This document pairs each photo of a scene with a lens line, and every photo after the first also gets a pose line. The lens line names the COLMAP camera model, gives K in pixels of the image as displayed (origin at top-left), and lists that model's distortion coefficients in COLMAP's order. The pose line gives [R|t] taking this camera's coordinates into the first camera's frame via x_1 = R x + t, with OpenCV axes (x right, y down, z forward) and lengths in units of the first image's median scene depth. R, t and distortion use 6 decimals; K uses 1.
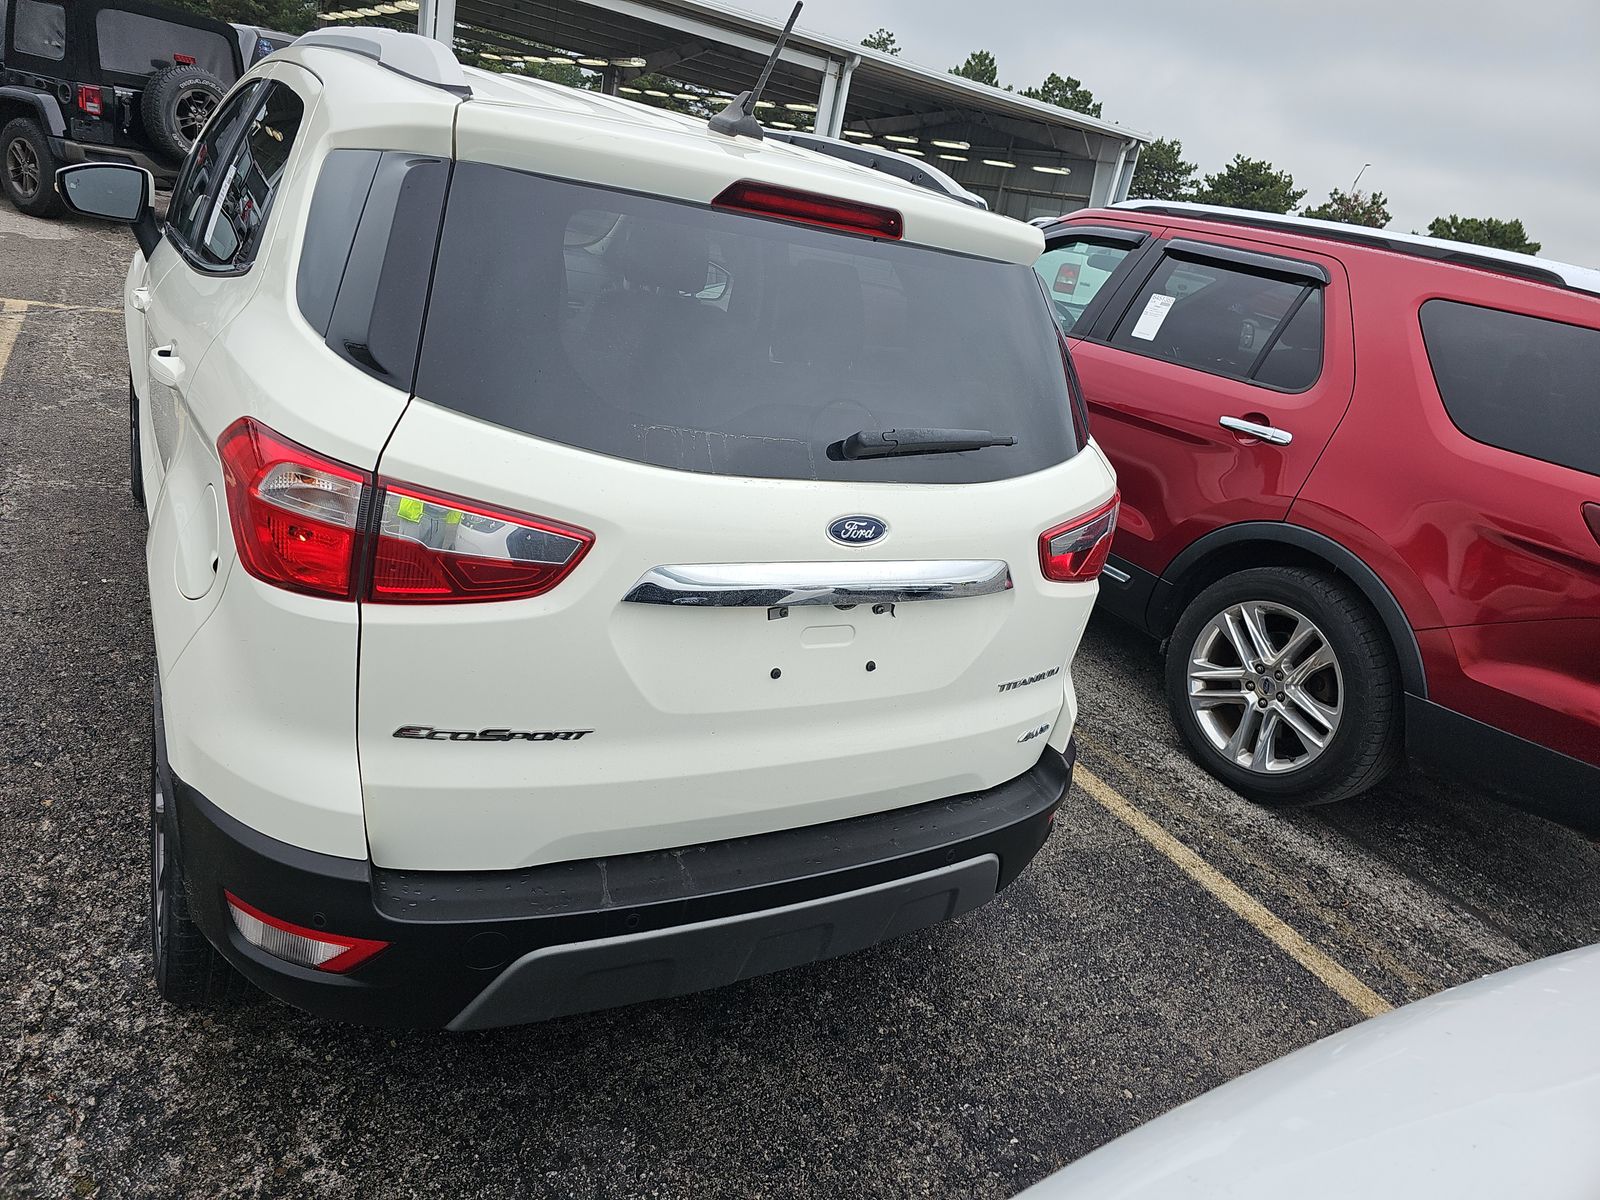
lens RADIAL K [[1049.3, 0, 775.3], [0, 1049.3, 581.6], [0, 0, 1]] dist [0.039333, -0.034947]
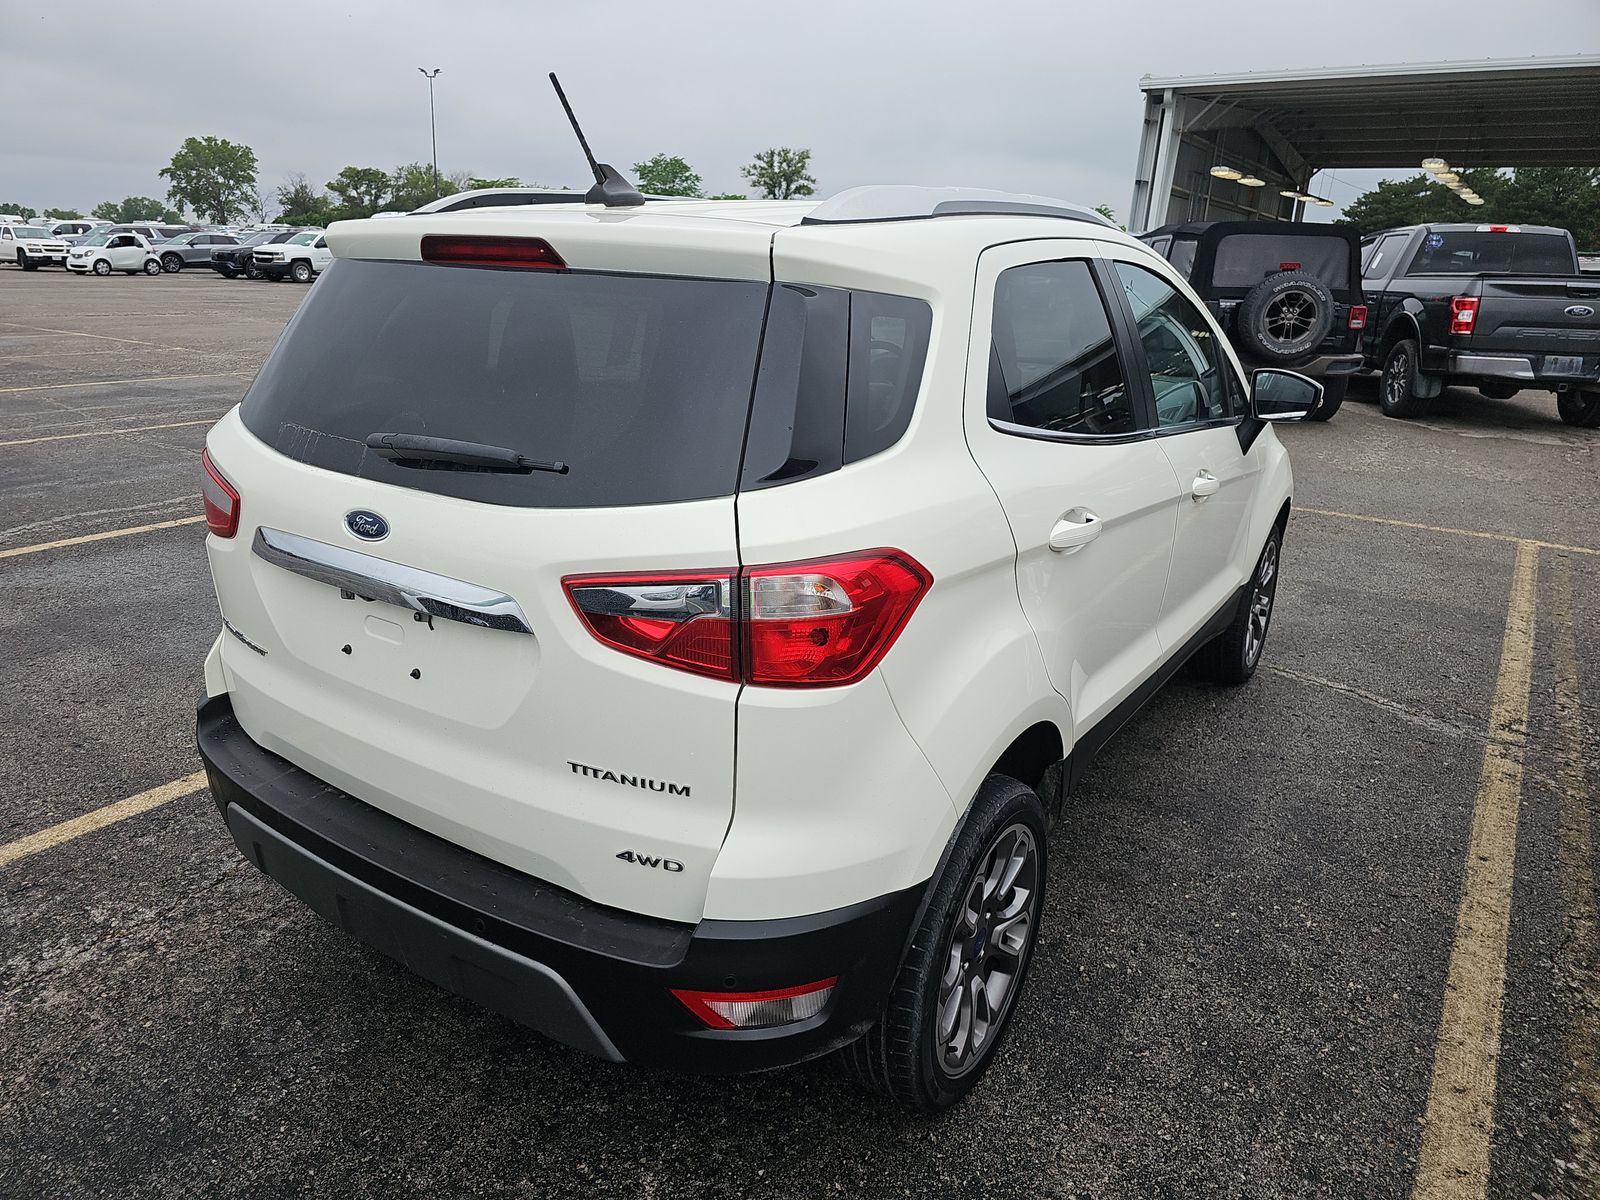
lens RADIAL K [[1049.3, 0, 785.8], [0, 1049.3, 611.7], [0, 0, 1]] dist [0.039333, -0.034947]
pose [[0.439159, 0.114721, -0.891055, 0.773095], [-0.264053, 0.964490, -0.005964, -0.043909], [0.858729, 0.237905, 0.453857, 0.556589]]
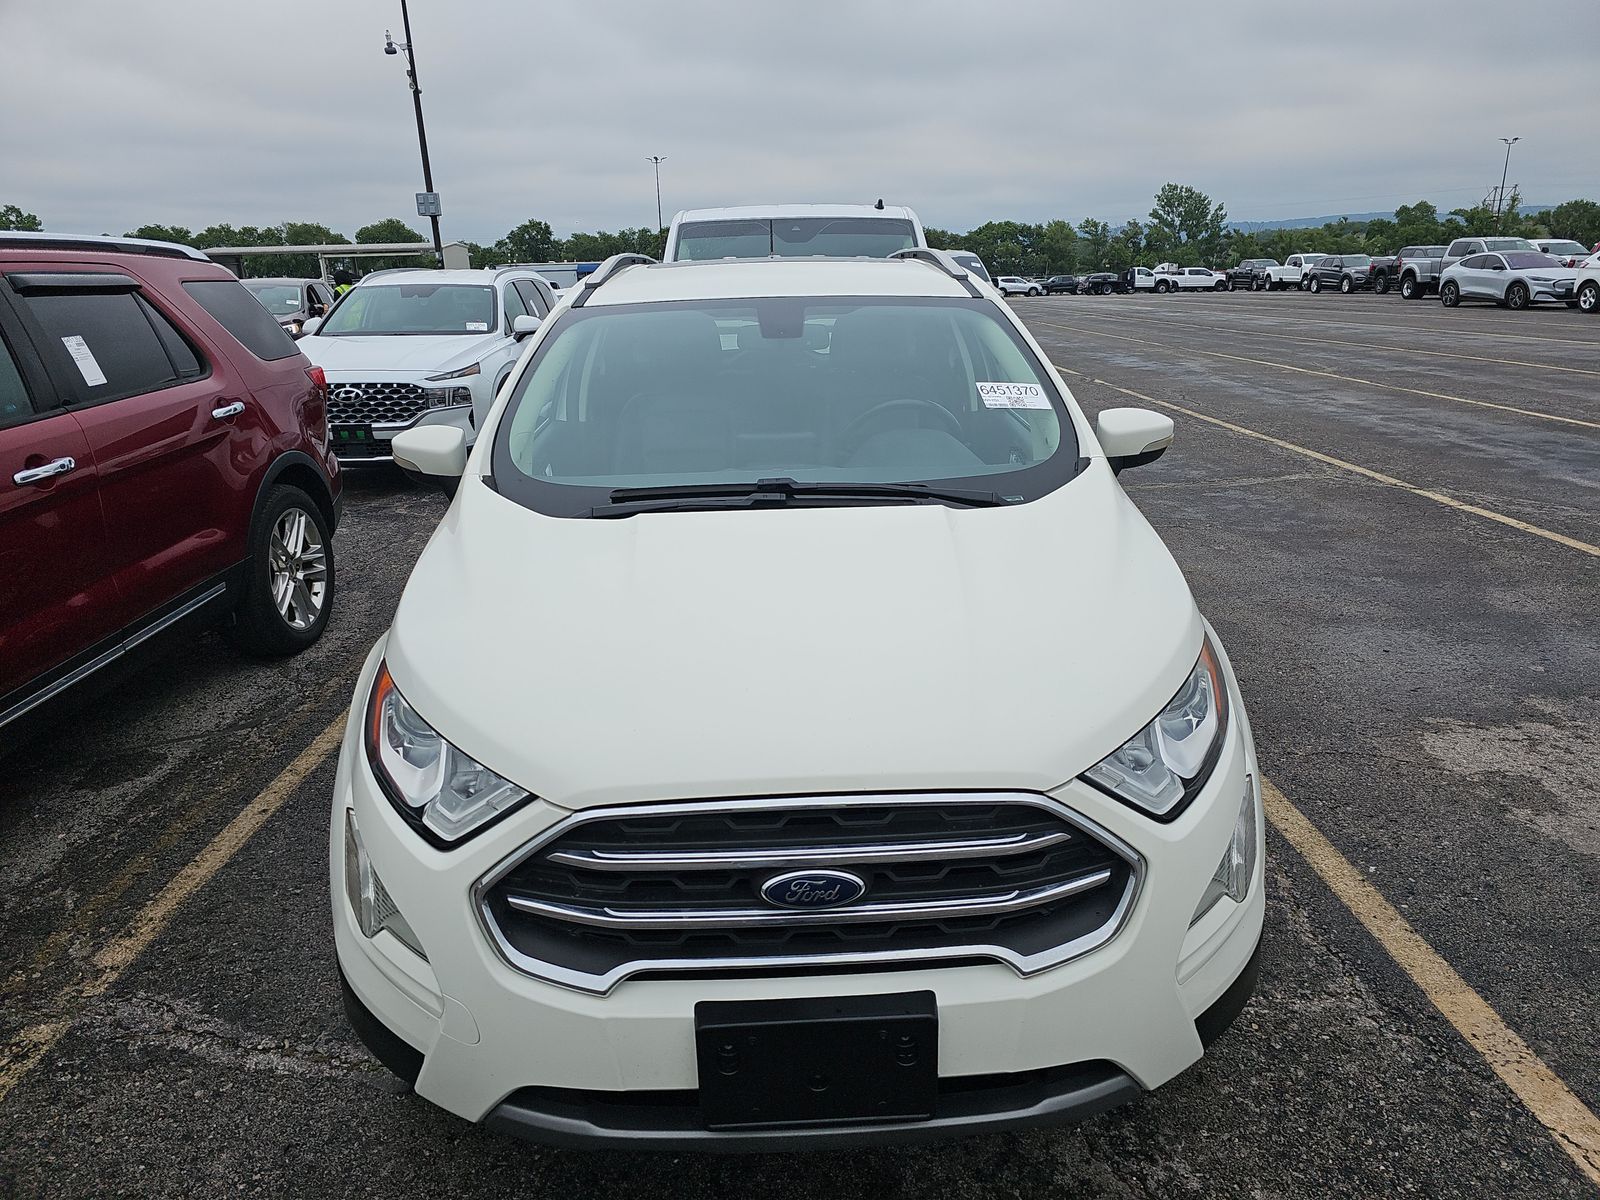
lens RADIAL K [[1049.3, 0, 808.3], [0, 1049.3, 591.4], [0, 0, 1]] dist [0.039333, -0.034947]
pose [[-0.874599, -0.298951, 0.381713, -0.921322], [0.024318, 0.759247, 0.650348, -1.051242], [-0.484237, 0.578076, -0.656767, 2.183853]]
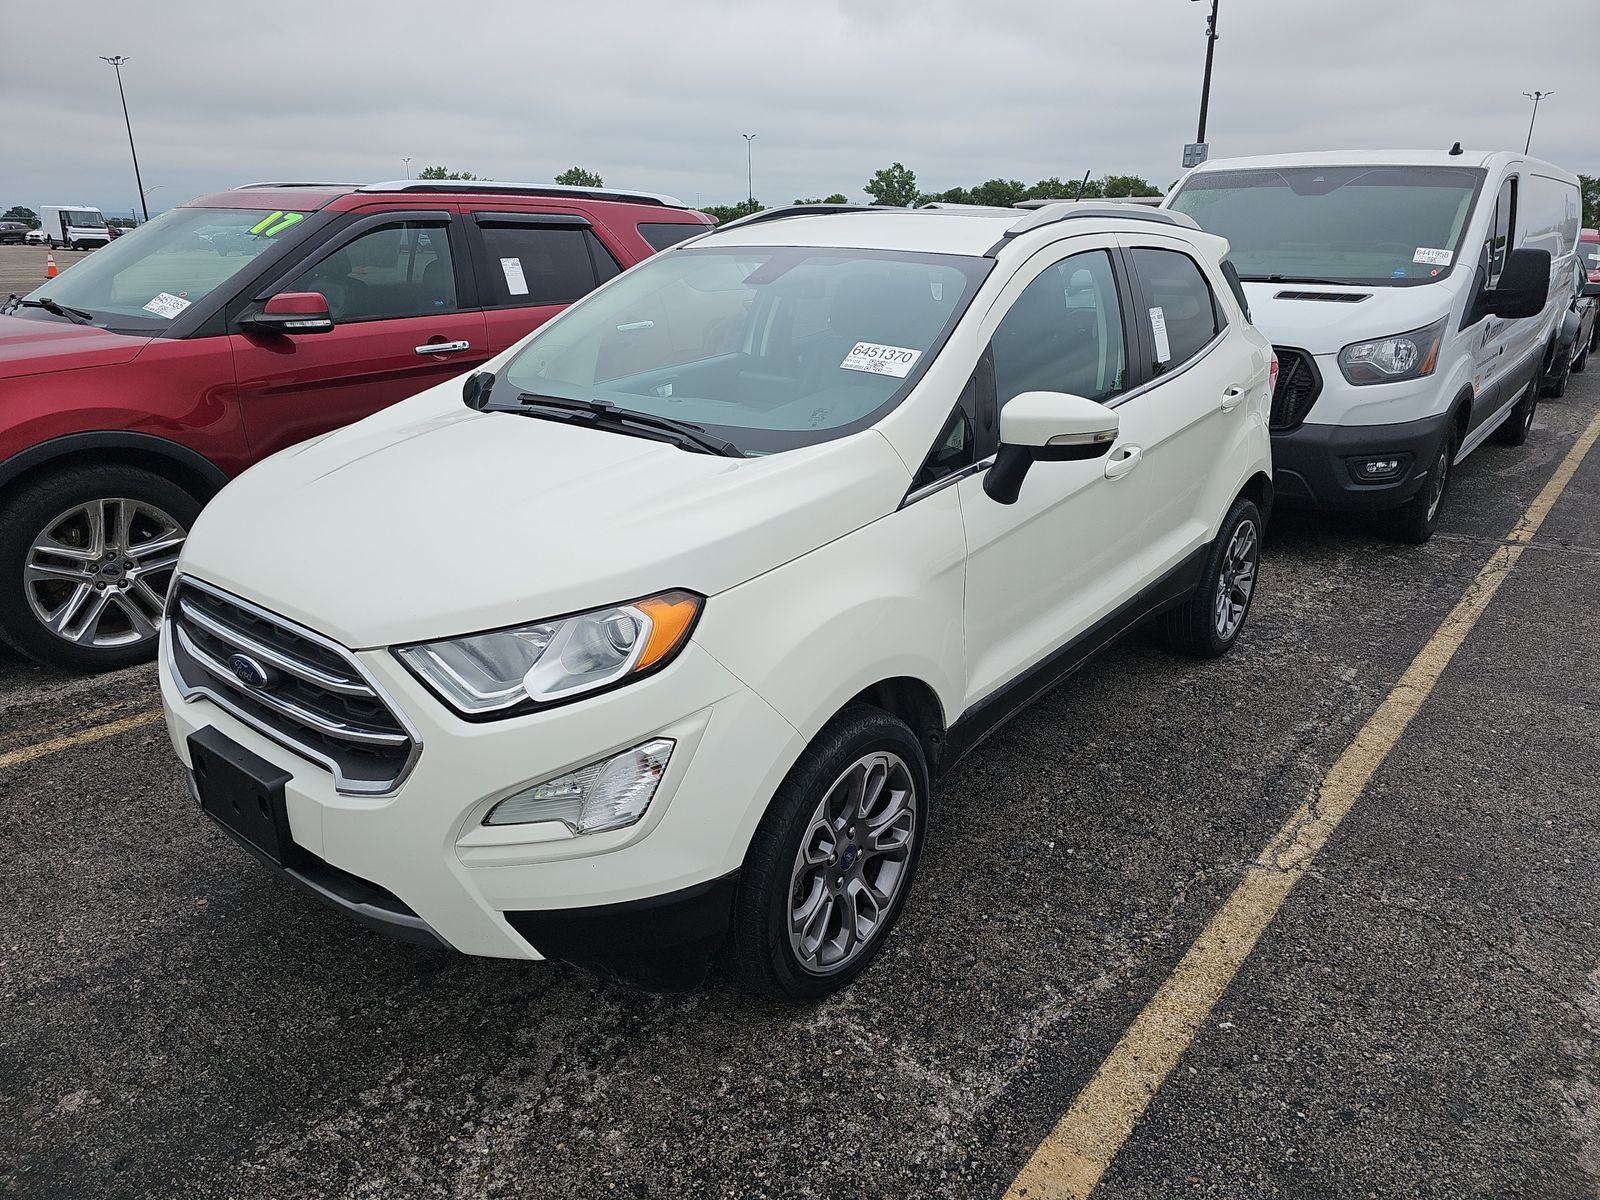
lens RADIAL K [[1049.3, 0, 788.2], [0, 1049.3, 603.9], [0, 0, 1]] dist [0.039333, -0.034947]
pose [[-0.353547, -0.491642, 0.795797, -1.509854], [0.258537, 0.766243, 0.588244, -0.949860], [-0.898979, 0.413715, -0.143795, 1.620675]]
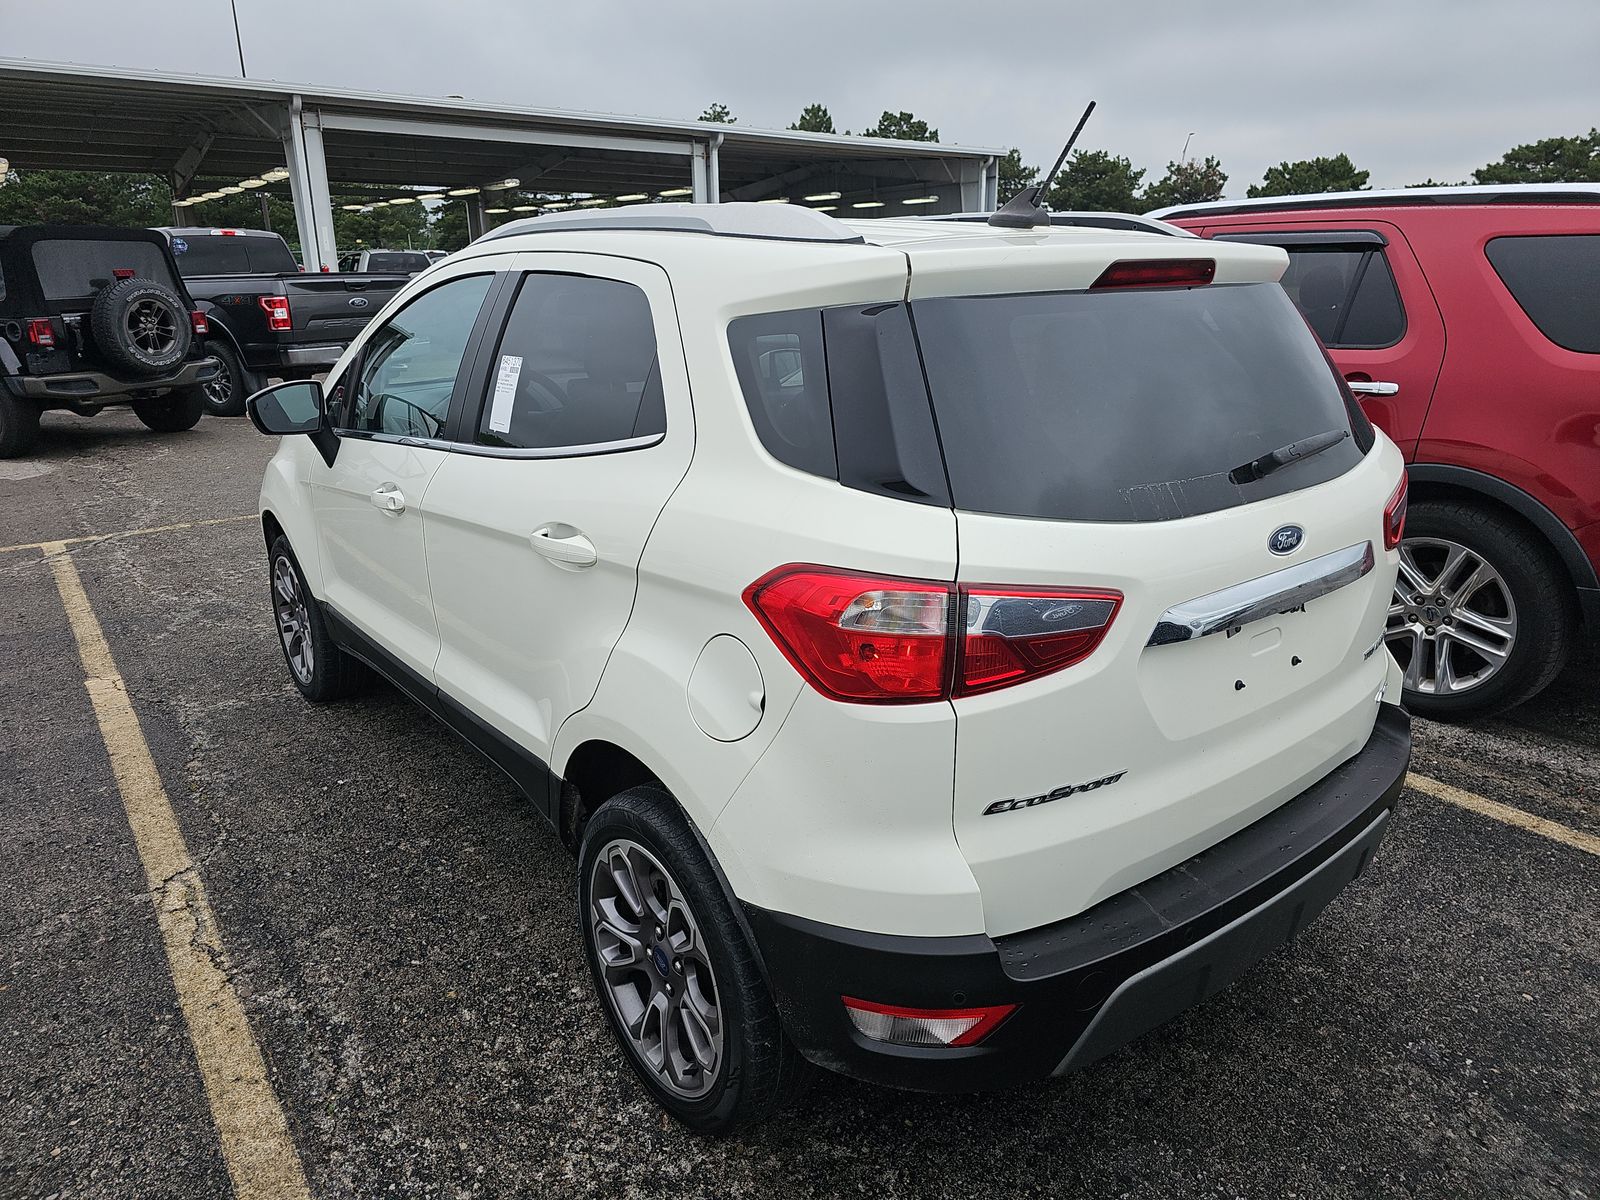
lens RADIAL K [[1049.3, 0, 787.3], [0, 1049.3, 592.8], [0, 0, 1]] dist [0.039333, -0.034947]
pose [[0.969914, -0.233042, 0.070418, -0.326999], [0.236193, 0.970873, -0.040228, -0.046057], [-0.058992, 0.055650, 0.996706, -0.052140]]
